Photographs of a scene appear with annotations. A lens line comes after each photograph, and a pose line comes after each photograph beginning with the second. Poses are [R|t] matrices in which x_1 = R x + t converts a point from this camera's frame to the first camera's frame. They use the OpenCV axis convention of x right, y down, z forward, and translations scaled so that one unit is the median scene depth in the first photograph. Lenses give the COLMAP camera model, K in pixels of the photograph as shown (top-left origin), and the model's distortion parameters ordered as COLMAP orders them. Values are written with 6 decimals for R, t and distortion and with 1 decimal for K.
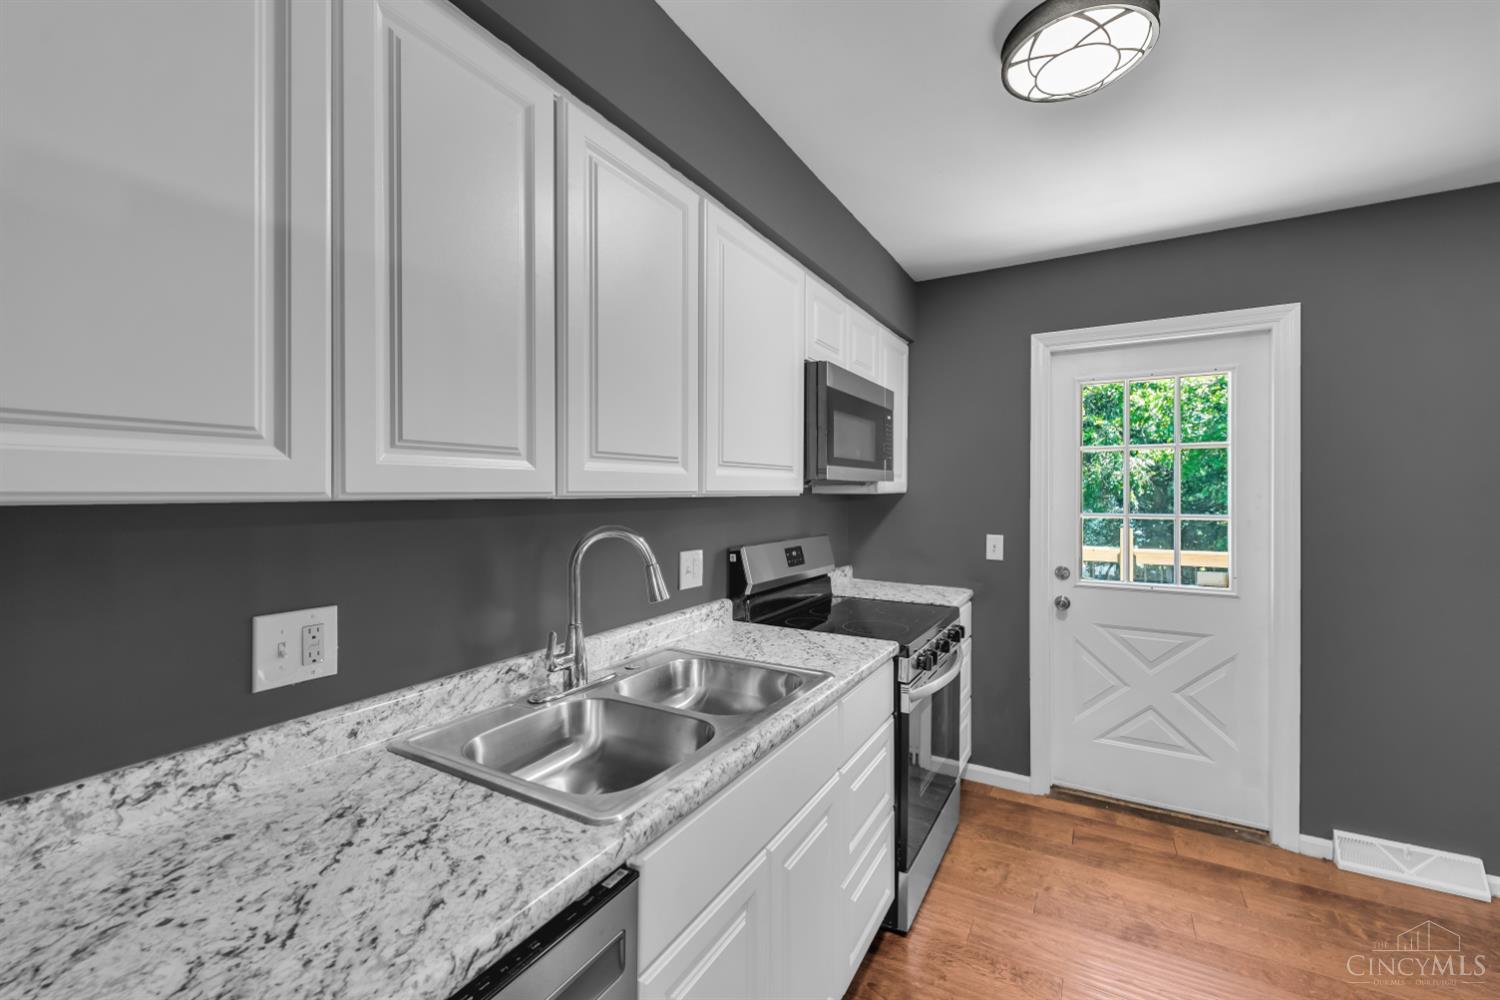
lens RADIAL K [[599.2, 0, 748.5], [0, 599.2, 492.9], [0, 0, 1]] dist [0.009496, -0.002615]
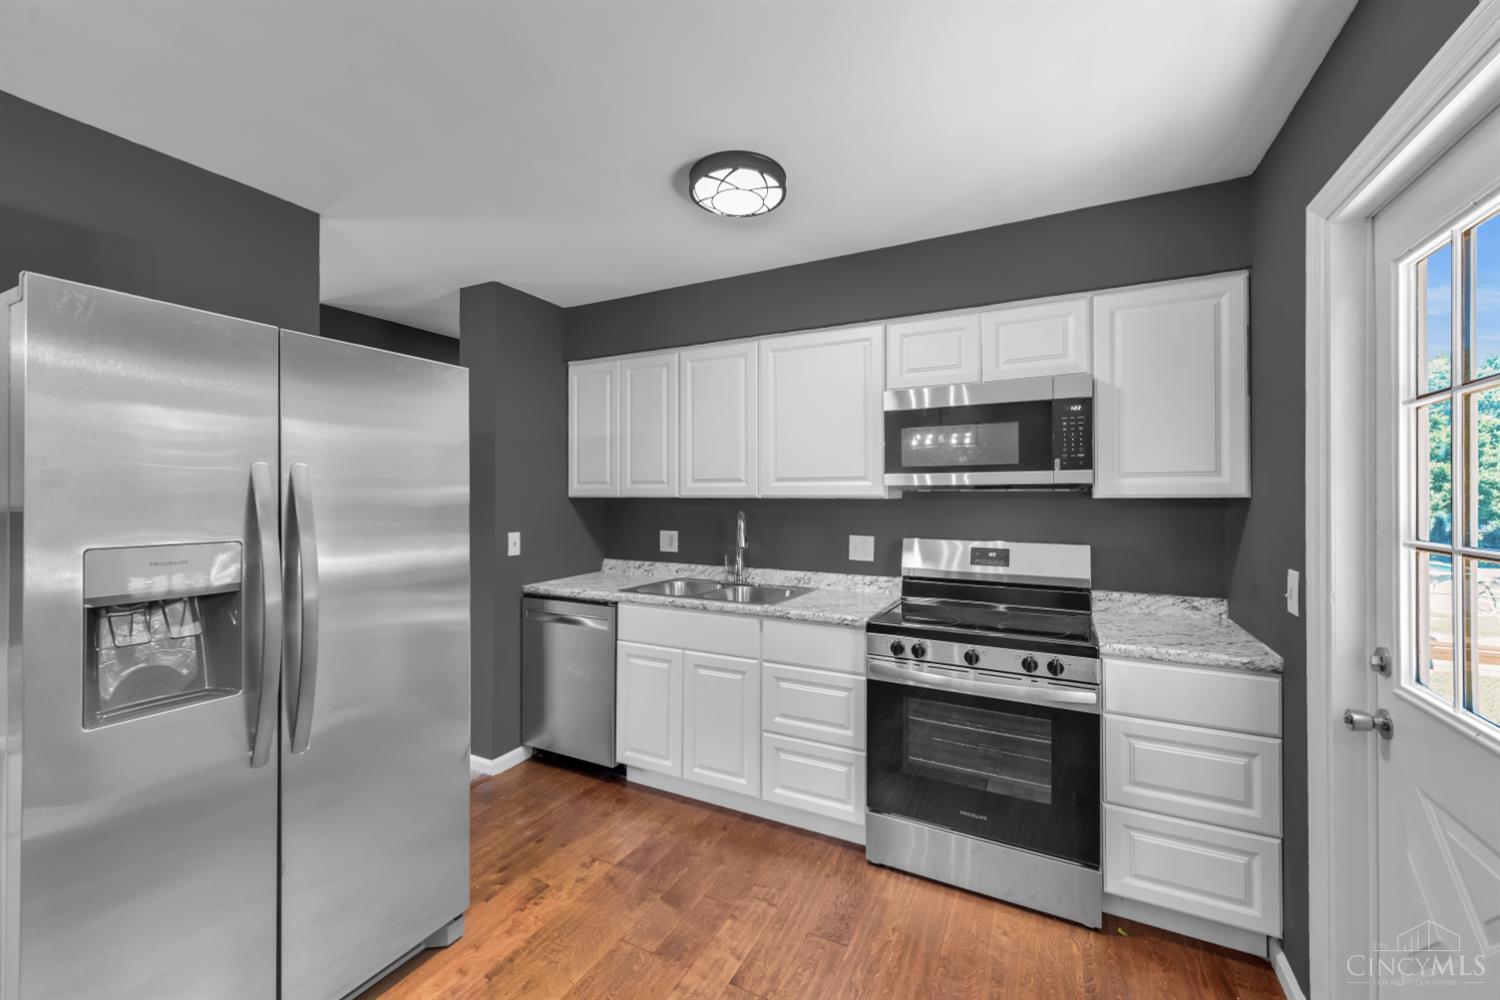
lens RADIAL K [[599.2, 0, 744.9], [0, 599.2, 490.9], [0, 0, 1]] dist [0.009496, -0.002615]
pose [[0.053440, -0.011096, -0.998509, 2.459461], [-0.003317, 0.999931, -0.011290, 0.009805], [0.998566, 0.003915, 0.053400, 1.168000]]
